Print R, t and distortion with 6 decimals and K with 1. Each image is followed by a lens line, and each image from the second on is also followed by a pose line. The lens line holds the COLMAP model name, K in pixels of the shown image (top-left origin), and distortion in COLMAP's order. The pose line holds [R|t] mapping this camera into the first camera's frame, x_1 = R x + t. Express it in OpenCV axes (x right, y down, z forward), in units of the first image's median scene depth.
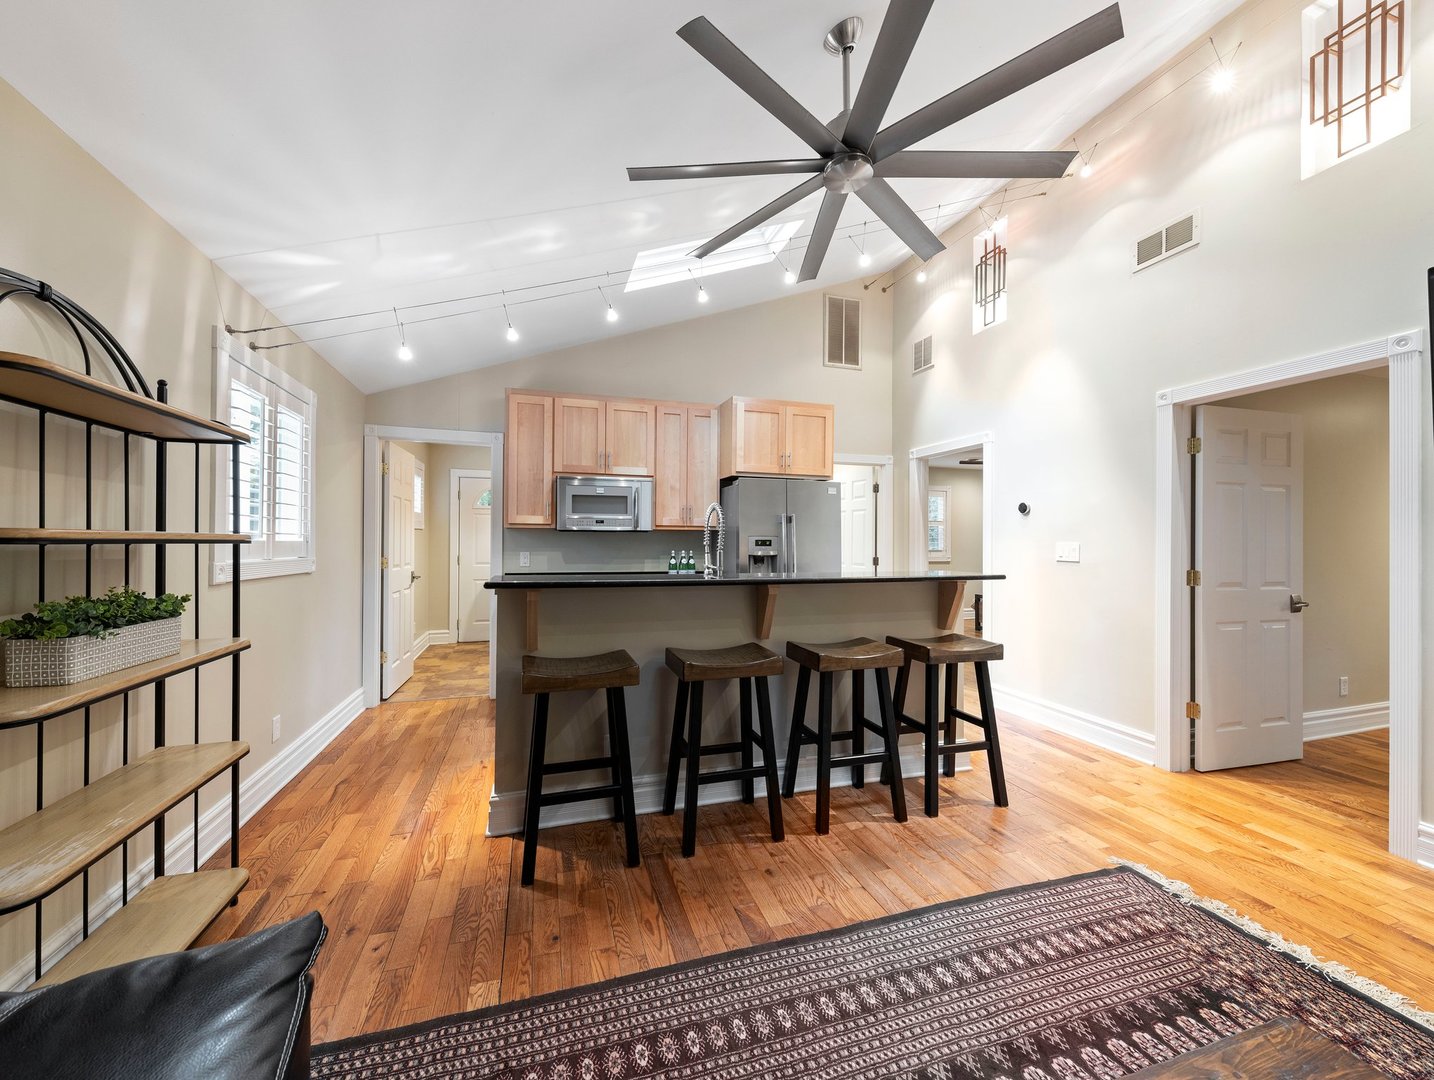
lens RADIAL K [[563.2, 0, 708.3], [0, 563.2, 545.6], [0, 0, 1]] dist [0.016710, 0.000093]
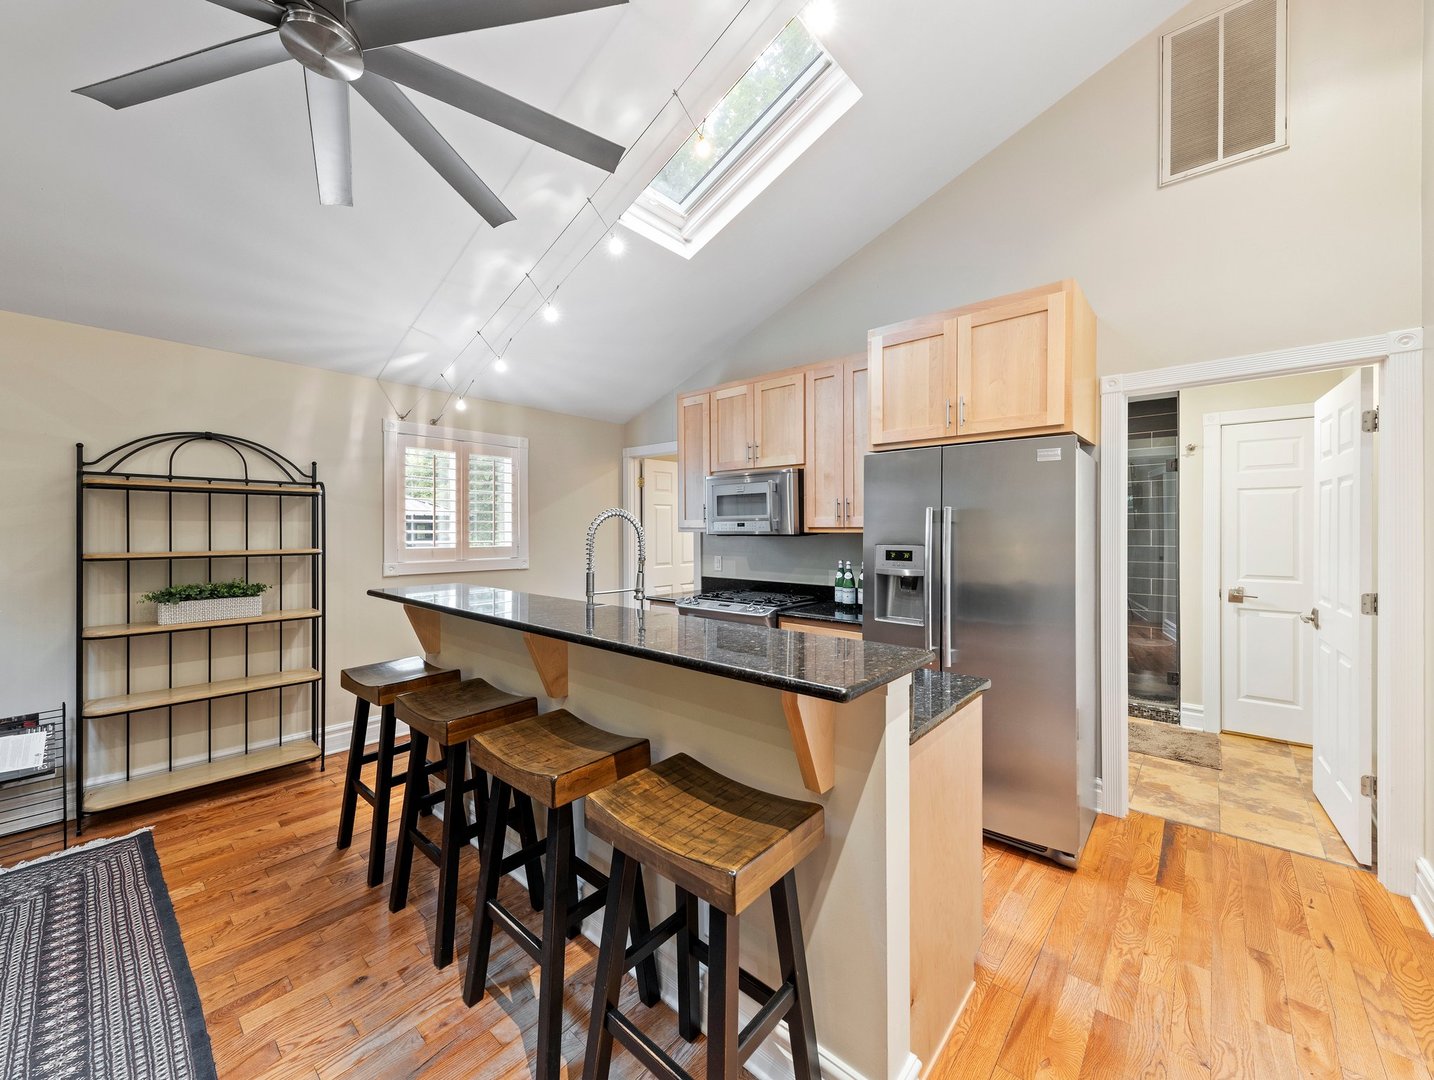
lens RADIAL K [[560.7, 0, 717.0], [0, 560.7, 540.0], [0, 0, 1]] dist [0.006303, -0.000106]
pose [[0.508946, 0.014586, -0.860675, 0.531038], [0.003048, 0.999820, 0.018747, -0.034400], [0.860793, -0.012165, 0.508810, 0.522535]]
